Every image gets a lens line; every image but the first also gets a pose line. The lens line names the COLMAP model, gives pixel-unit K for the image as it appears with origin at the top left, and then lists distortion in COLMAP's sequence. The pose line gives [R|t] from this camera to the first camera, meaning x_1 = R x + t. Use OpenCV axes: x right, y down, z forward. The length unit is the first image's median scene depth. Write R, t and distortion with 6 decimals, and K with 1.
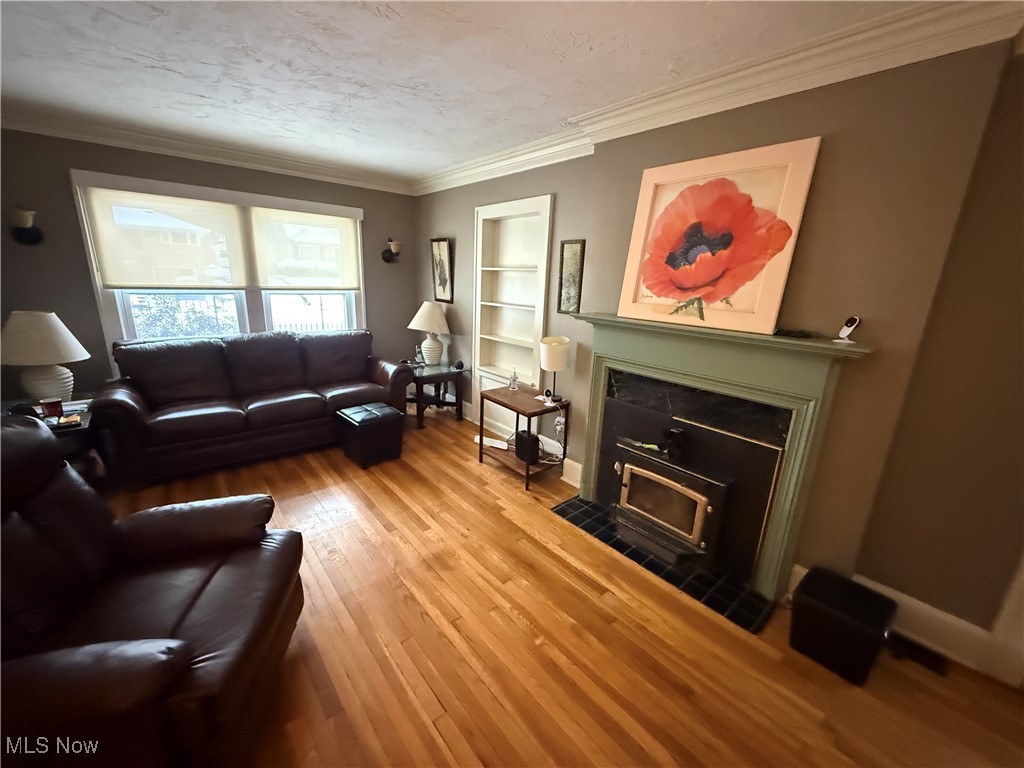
lens RADIAL K [[407.7, 0, 509.1], [0, 407.7, 384.3], [0, 0, 1]] dist [-0.001070, 0.000202]
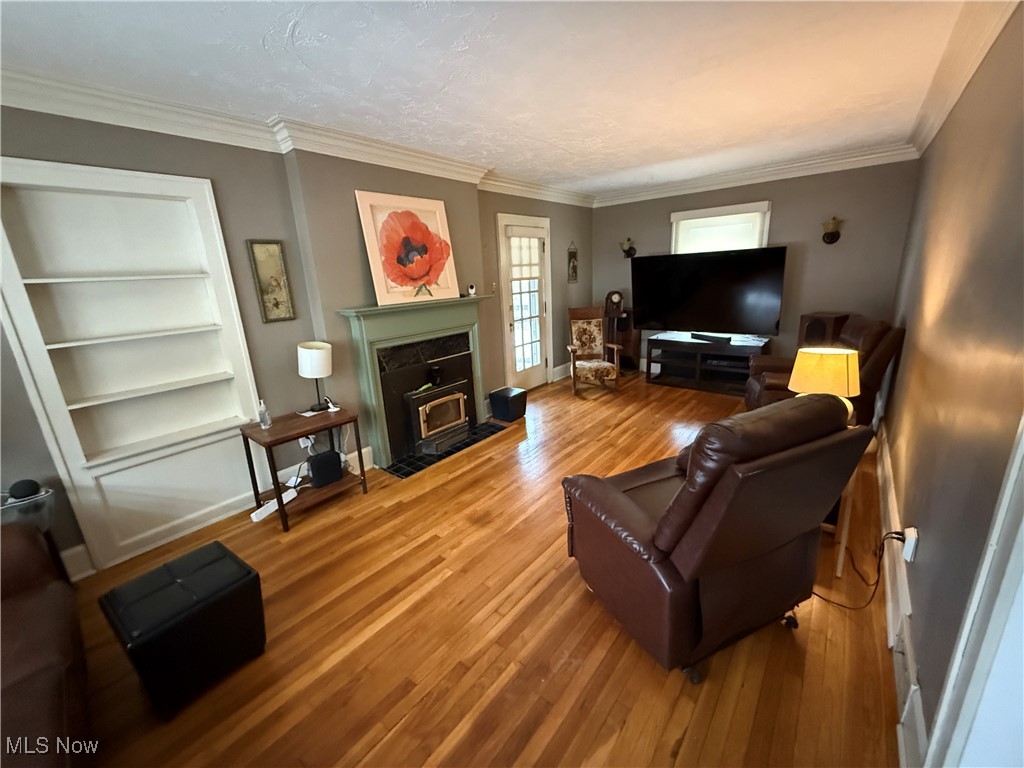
lens RADIAL K [[407.7, 0, 509.1], [0, 407.7, 384.3], [0, 0, 1]] dist [-0.001070, 0.000202]
pose [[-0.178122, -0.286906, 0.941253, -1.136504], [0.293677, 0.897456, 0.329131, -0.263301], [-0.939163, 0.335049, -0.075599, 0.858267]]
